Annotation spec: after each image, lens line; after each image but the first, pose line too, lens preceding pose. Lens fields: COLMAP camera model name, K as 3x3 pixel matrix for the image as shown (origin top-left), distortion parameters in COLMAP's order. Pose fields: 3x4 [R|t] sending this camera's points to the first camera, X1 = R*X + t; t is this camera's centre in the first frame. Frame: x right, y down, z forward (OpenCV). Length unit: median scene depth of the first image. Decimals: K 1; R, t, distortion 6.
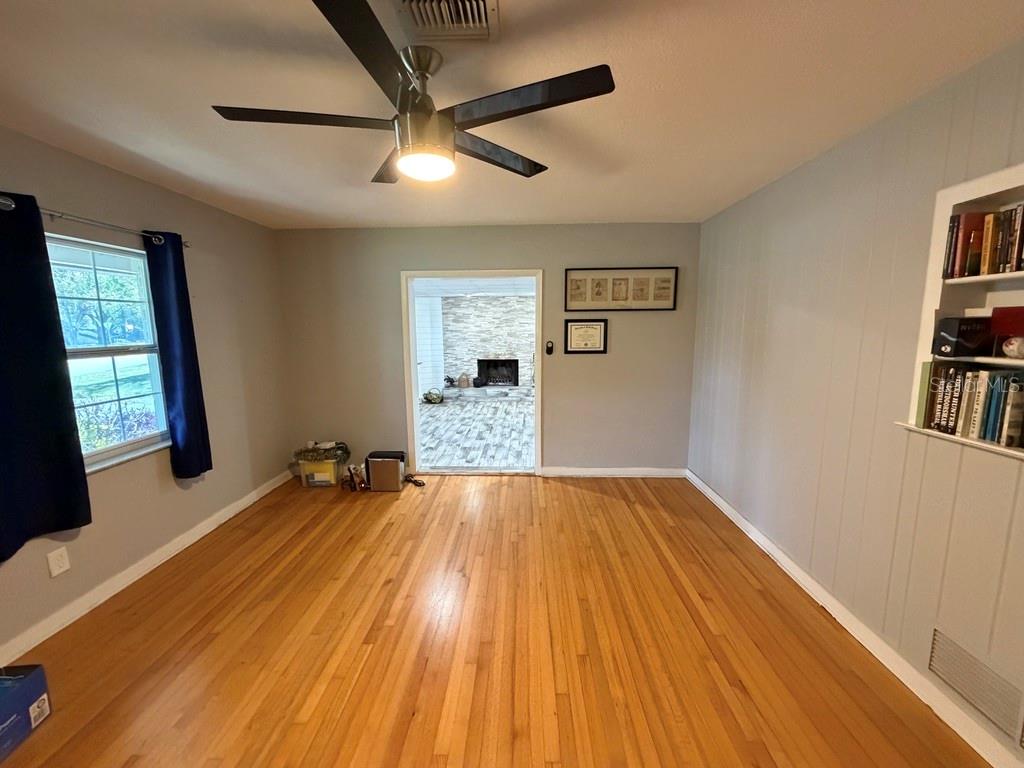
lens RADIAL K [[408.8, 0, 512.3], [0, 408.8, 382.7], [0, 0, 1]] dist [0.000233, 0.000479]
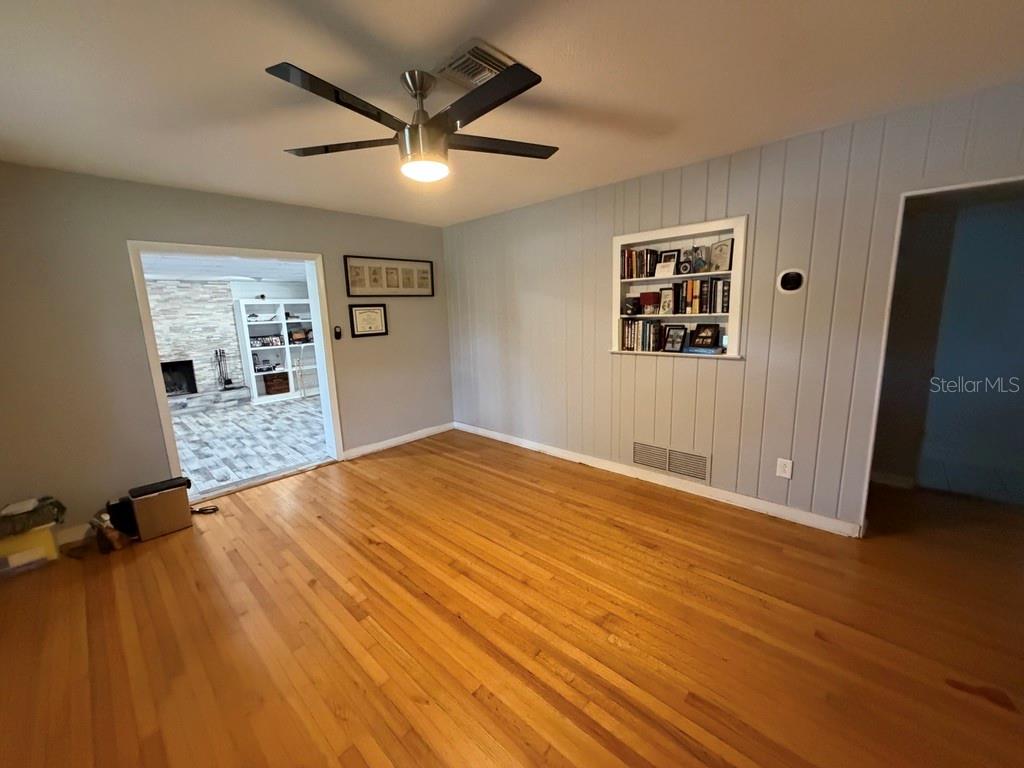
lens RADIAL K [[408.8, 0, 510.3], [0, 408.8, 382.8], [0, 0, 1]] dist [0.000233, 0.000479]
pose [[0.657930, -0.149018, 0.738188, -0.403639], [0.133157, 0.987802, 0.080727, 0.012512], [-0.741213, 0.045182, 0.669747, 0.009804]]
